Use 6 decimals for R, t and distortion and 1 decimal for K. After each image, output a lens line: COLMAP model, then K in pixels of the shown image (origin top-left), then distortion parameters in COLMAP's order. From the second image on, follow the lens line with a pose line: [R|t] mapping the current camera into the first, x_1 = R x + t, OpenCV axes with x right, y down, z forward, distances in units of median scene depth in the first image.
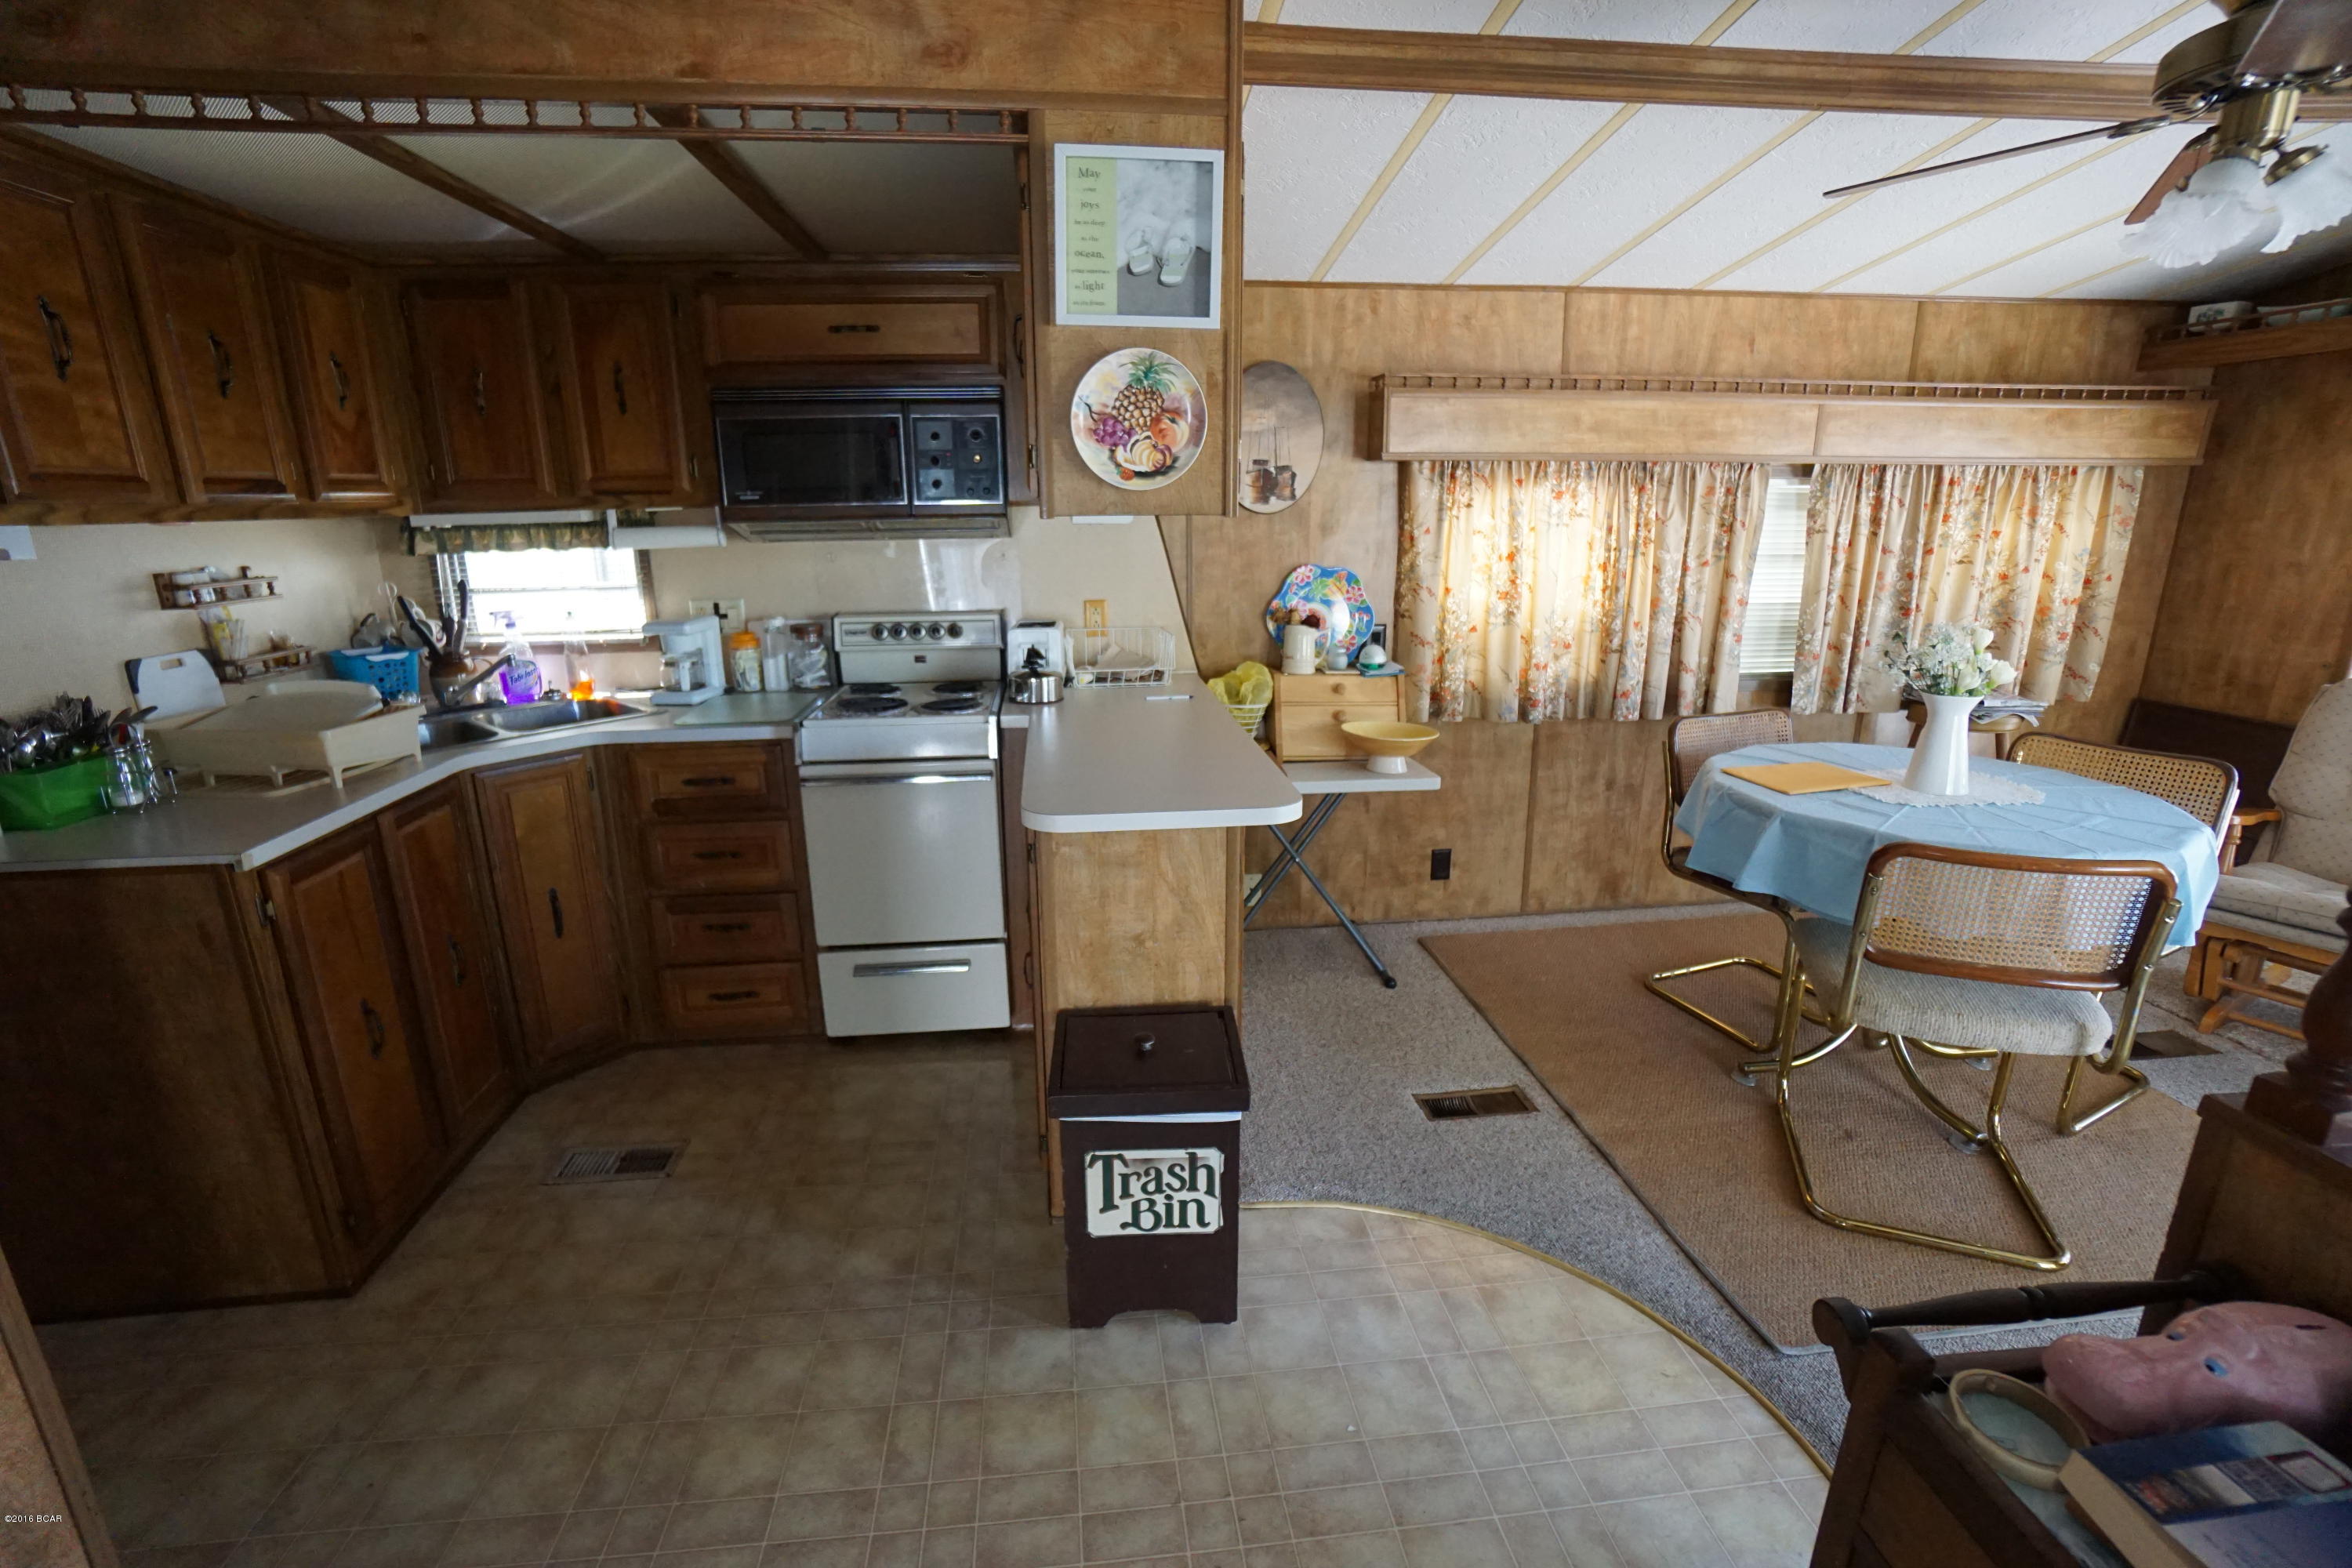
lens RADIAL K [[1036.2, 0, 1157.4], [0, 1036.2, 772.9], [0, 0, 1]] dist [-0.065393, 0.023047]
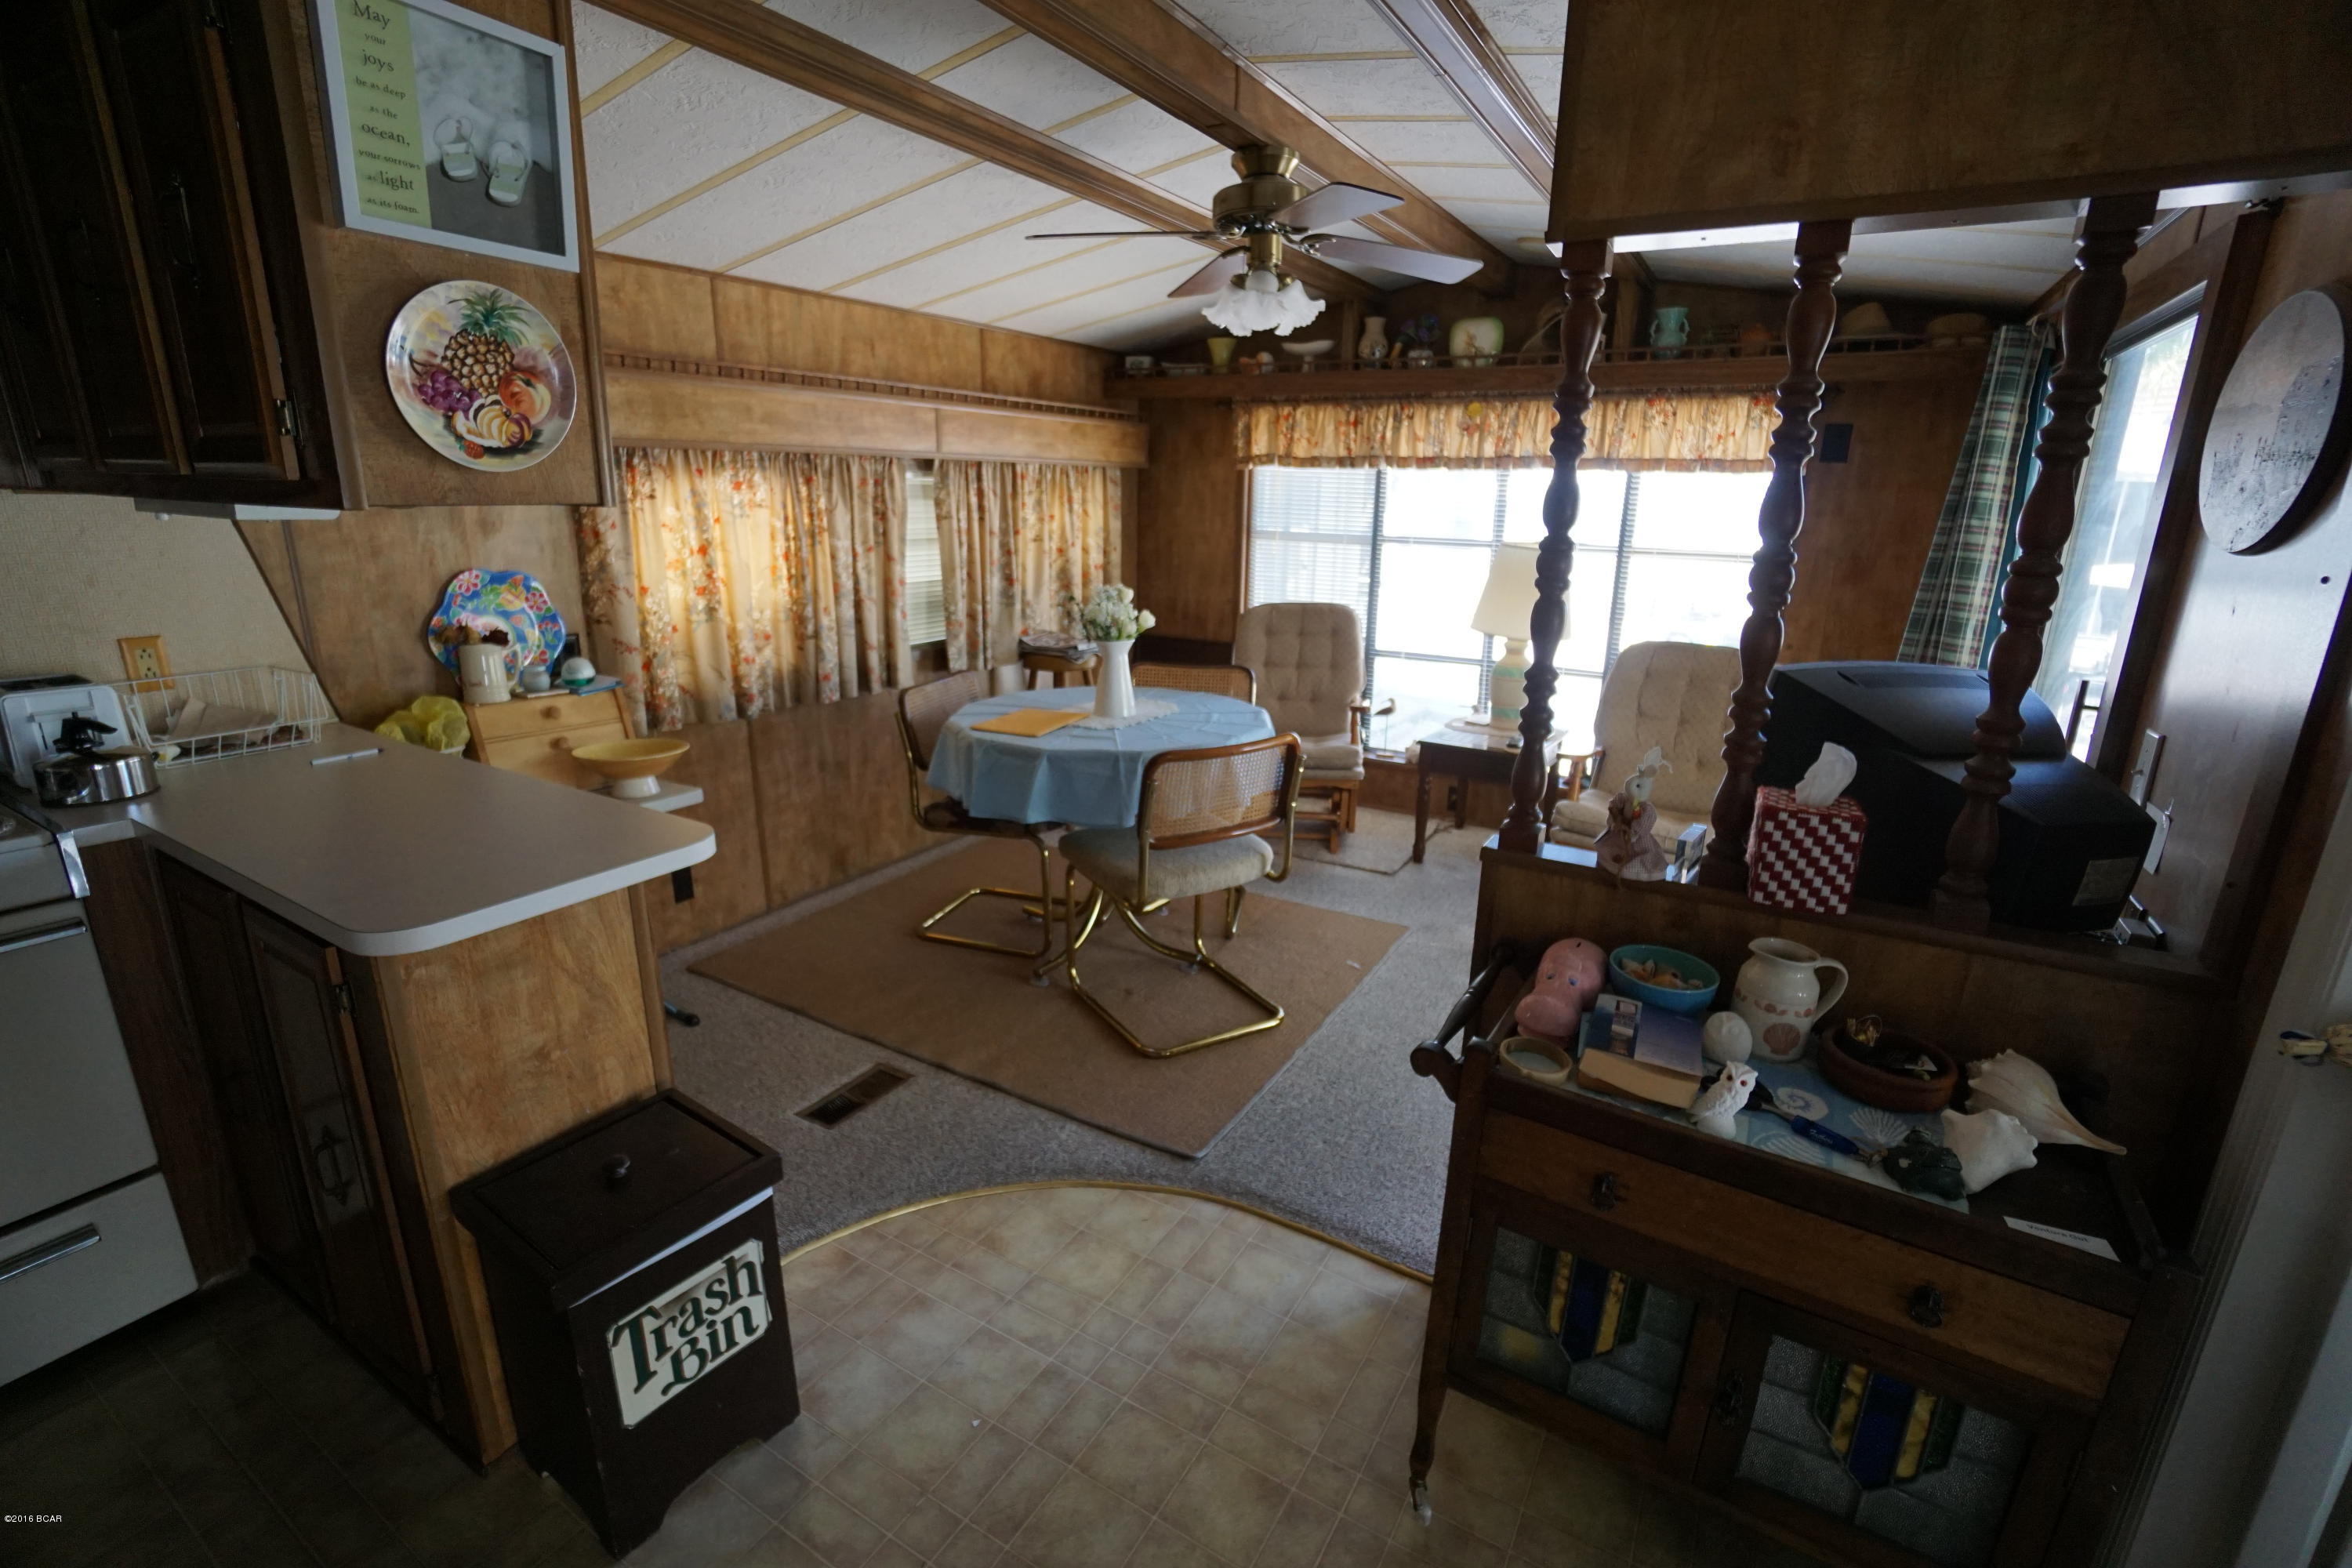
lens RADIAL K [[1036.2, 0, 1160.5], [0, 1036.2, 777.3], [0, 0, 1]] dist [-0.065393, 0.023047]
pose [[0.606248, -0.193249, 0.771439, -0.194401], [0.184971, 0.977689, 0.099552, -0.022033], [-0.773466, 0.082341, 0.628467, 0.101382]]
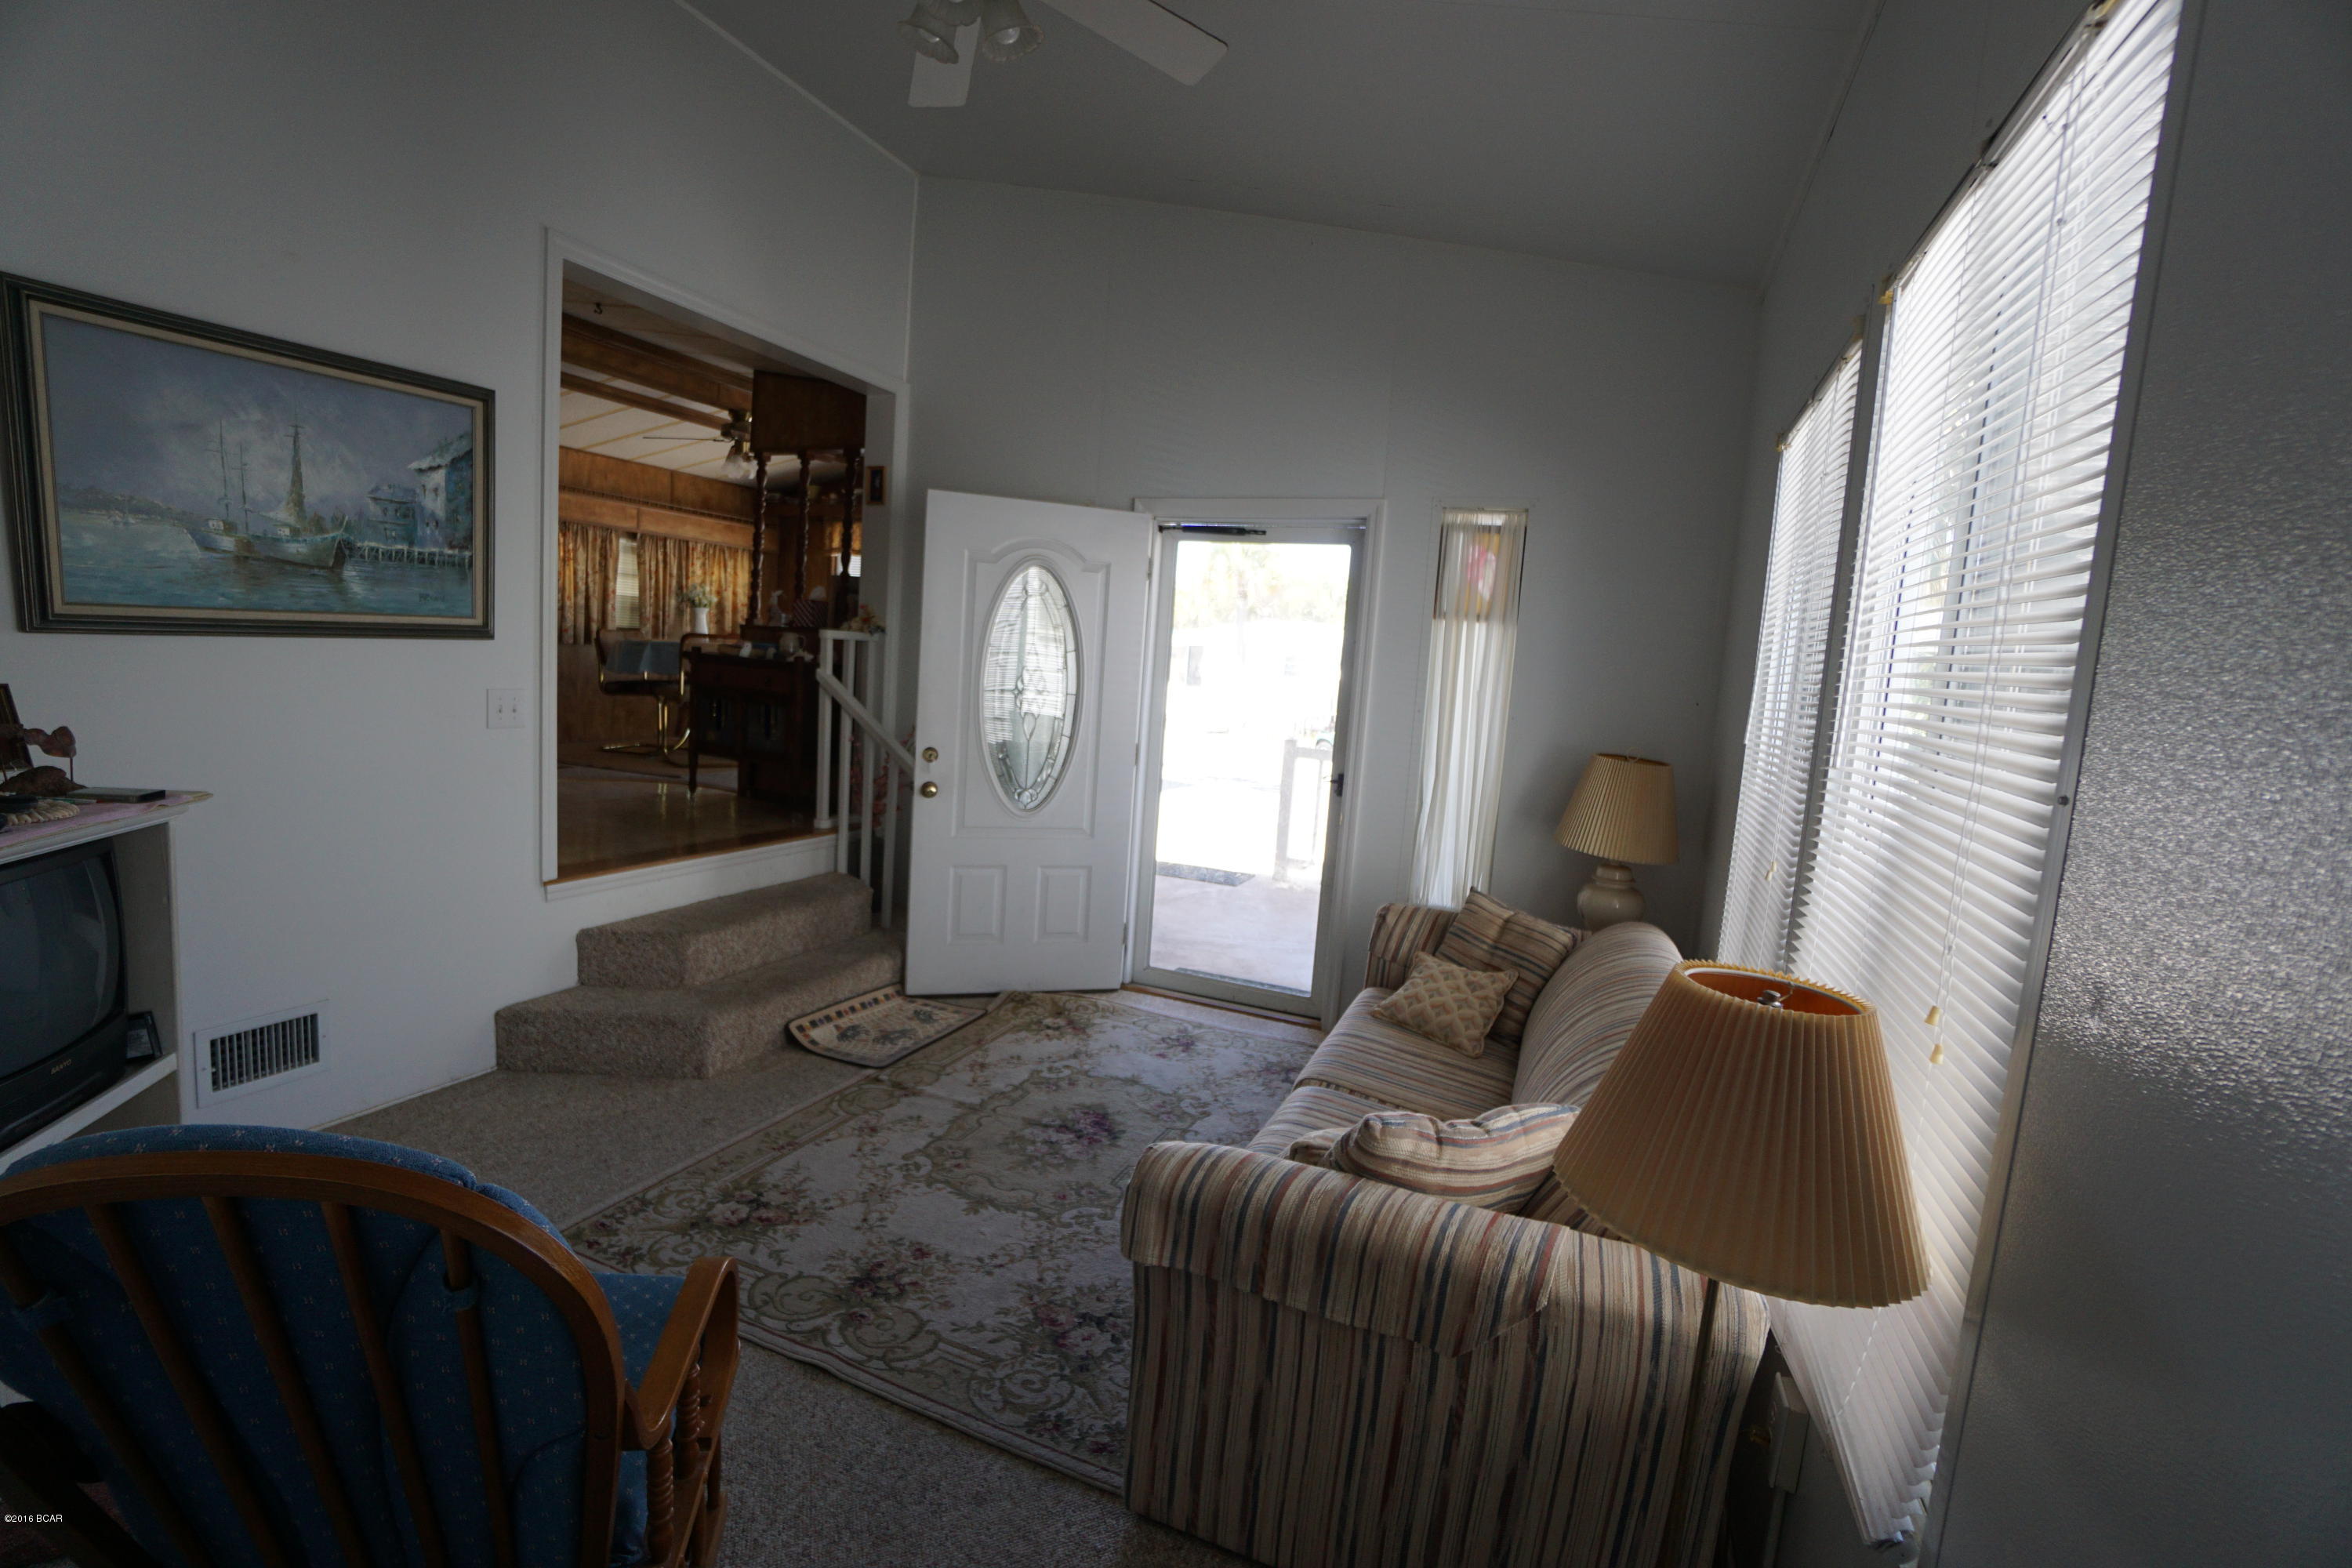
lens RADIAL K [[1036.2, 0, 1159.6], [0, 1036.2, 778.7], [0, 0, 1]] dist [-0.065393, 0.023047]
pose [[0.484290, -0.061251, 0.872761, -0.932568], [0.161335, 0.986691, -0.020278, 0.545967], [-0.859903, 0.150627, 0.487727, -1.202822]]
